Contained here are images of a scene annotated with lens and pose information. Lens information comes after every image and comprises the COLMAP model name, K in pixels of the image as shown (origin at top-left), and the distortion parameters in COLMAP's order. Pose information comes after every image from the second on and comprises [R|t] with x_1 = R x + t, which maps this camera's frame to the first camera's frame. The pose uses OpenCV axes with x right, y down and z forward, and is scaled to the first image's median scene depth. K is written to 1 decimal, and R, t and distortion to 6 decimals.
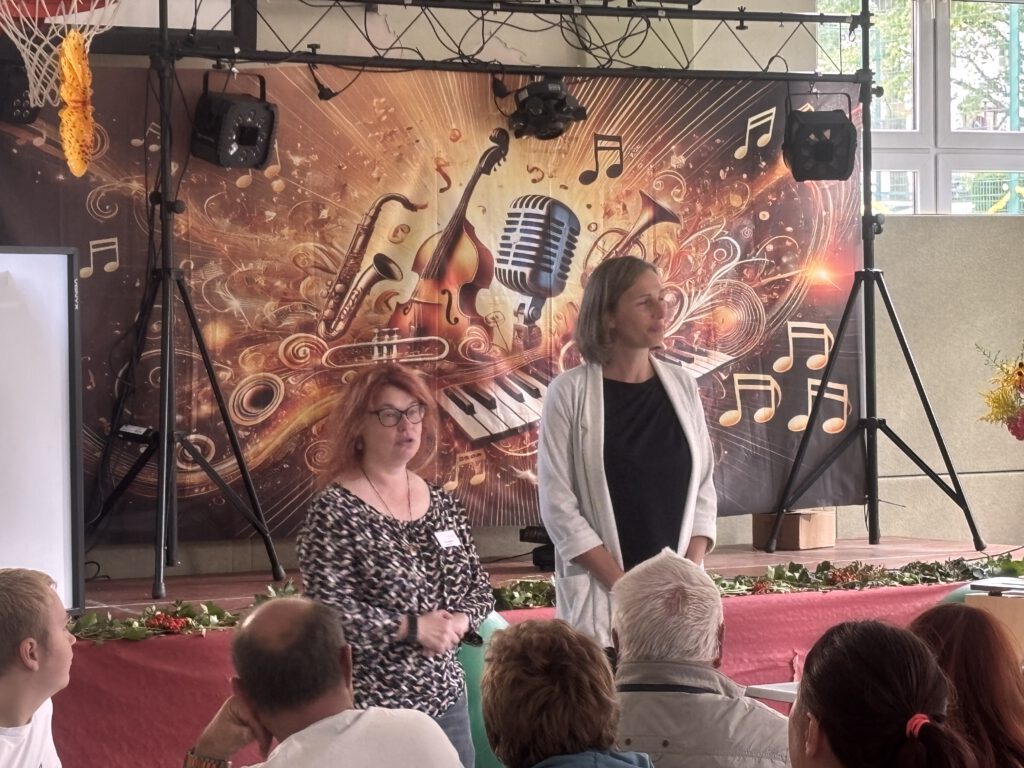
lens RADIAL K [[2949.7, 0, 509.2], [0, 2949.7, 399.0], [0, 0, 1]] dist [0.281809, -1.375353]
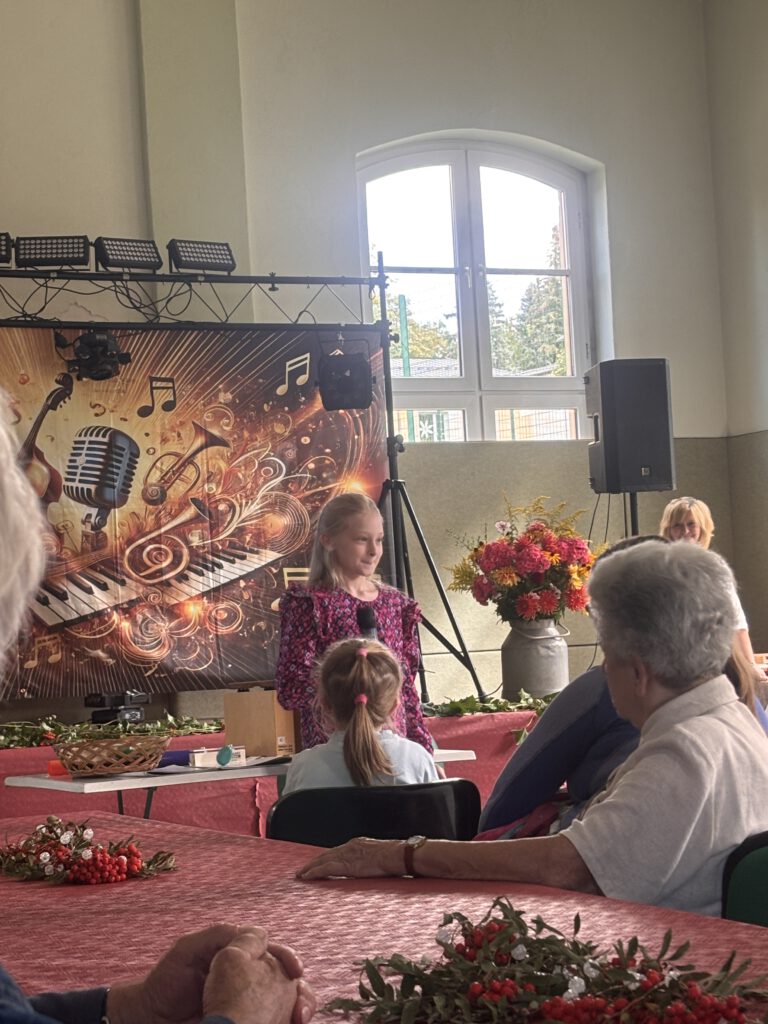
lens RADIAL K [[2170.0, 0, 362.6], [0, 2170.0, 510.8], [0, 0, 1]] dist [0.229614, -0.172628]
pose [[0.996270, -0.044015, -0.074216, 0.186021], [0.037897, 0.995918, -0.081924, 0.045165], [0.077519, 0.078806, 0.993871, 0.107142]]
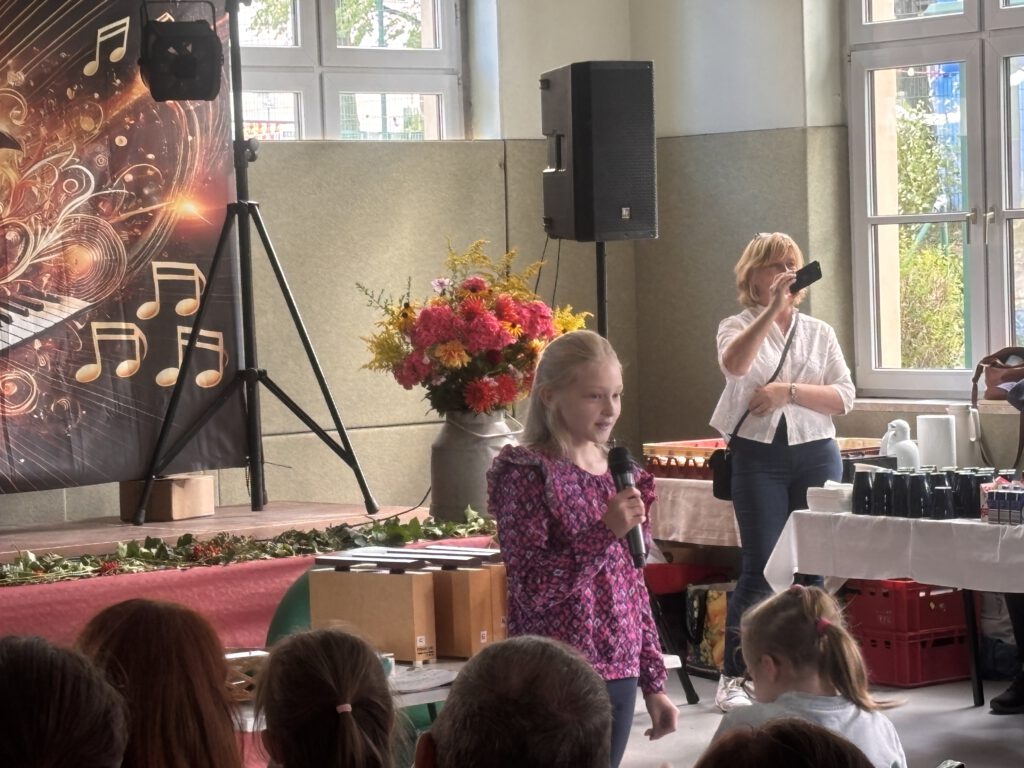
lens RADIAL K [[3106.4, 0, 508.0], [0, 3106.4, 406.0], [0, 0, 1]] dist [0.272884, -0.793782]
pose [[0.984055, -0.026922, 0.175816, 0.036068], [0.023923, 0.999530, 0.019158, 0.001551], [-0.176249, -0.014647, 0.984237, 0.071784]]
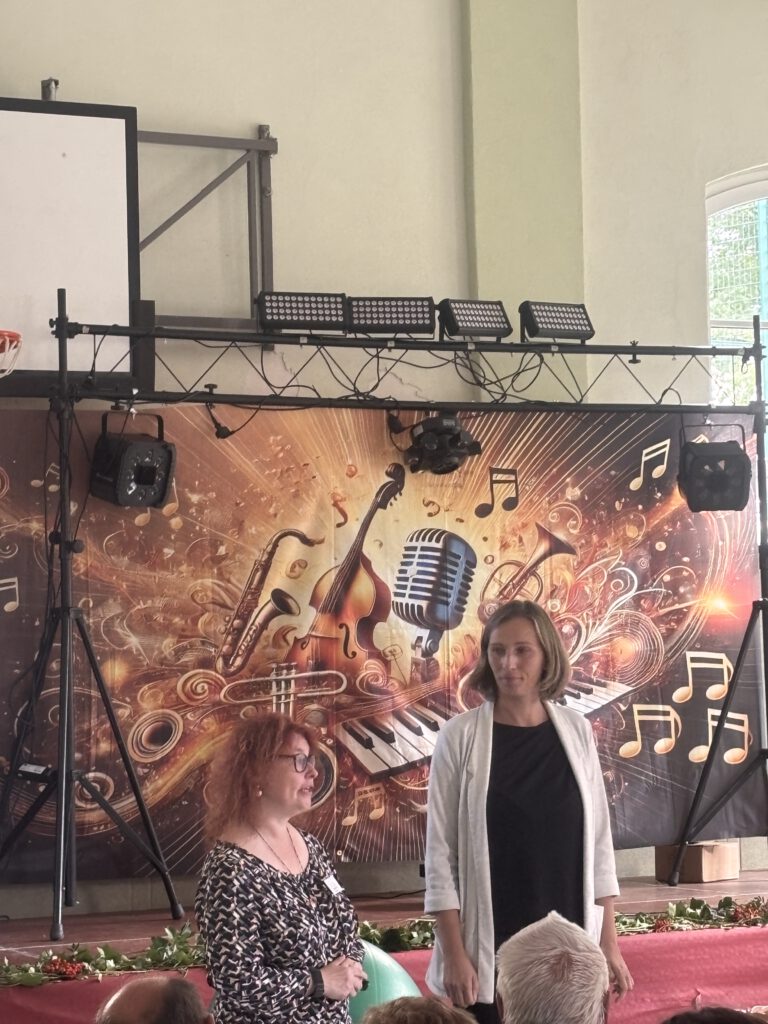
lens RADIAL K [[2949.7, 0, 359.3], [0, 2949.7, 510.5], [0, 0, 1]] dist [0.281809, -1.375353]
pose [[0.999748, -0.010198, -0.019997, 0.004419], [0.008825, 0.997675, -0.067575, -0.007549], [0.020639, 0.067382, 0.997514, -0.004111]]
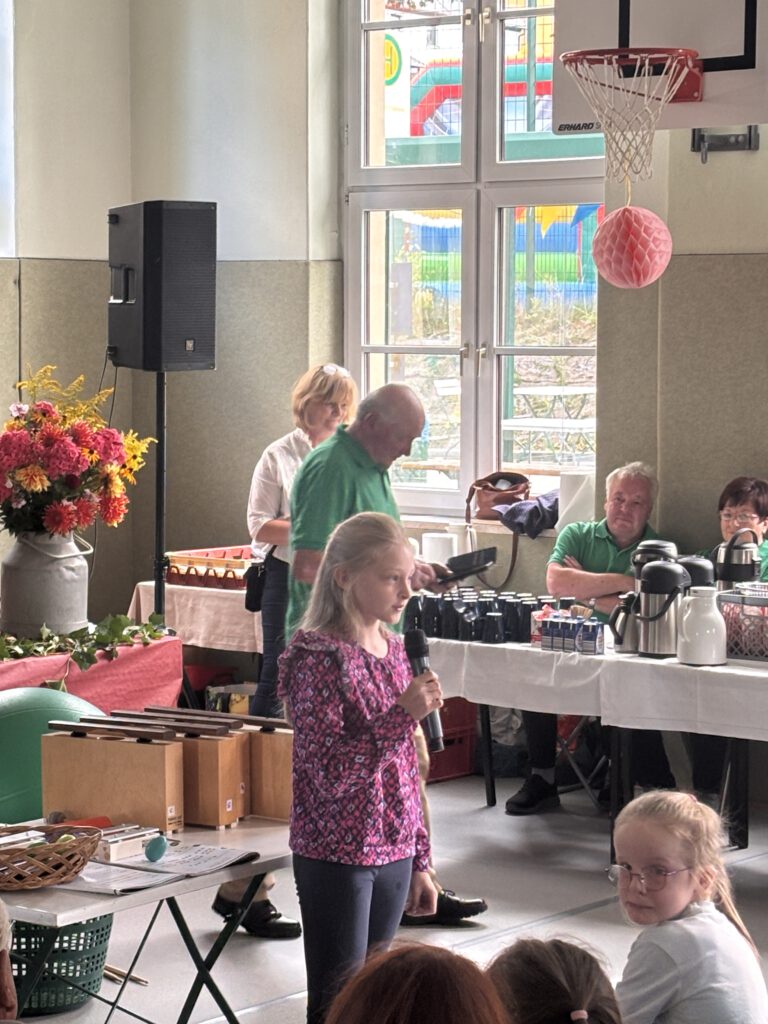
lens RADIAL K [[2717.0, 0, 380.6], [0, 2717.0, 510.8], [0, 0, 1]] dist [0.289109, -1.146888]
pose [[0.921772, -0.012387, 0.387536, -0.042062], [-0.004961, 0.999031, 0.043733, -0.023002], [-0.387702, -0.042234, 0.920817, 0.164302]]
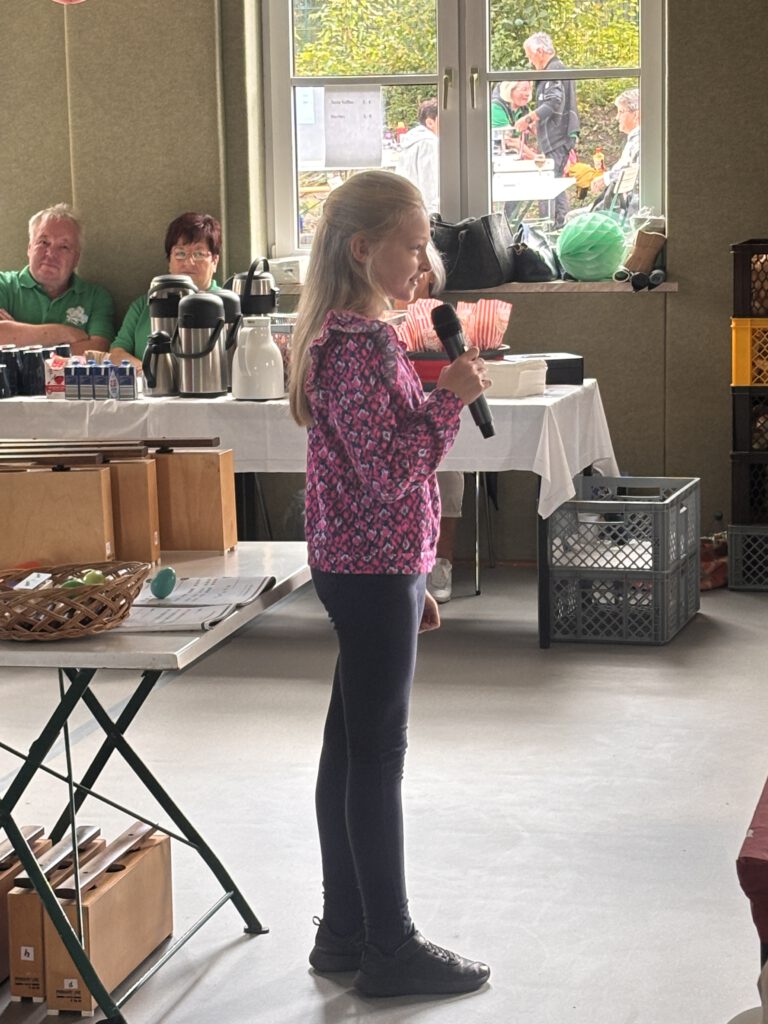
lens RADIAL K [[2717.0, 0, 380.6], [0, 2717.0, 510.8], [0, 0, 1]] dist [0.289109, -1.146888]
pose [[0.674913, -0.107431, 0.730035, -0.167679], [0.036303, 0.992981, 0.112564, 0.003102], [-0.737004, -0.049468, 0.674076, 0.327297]]
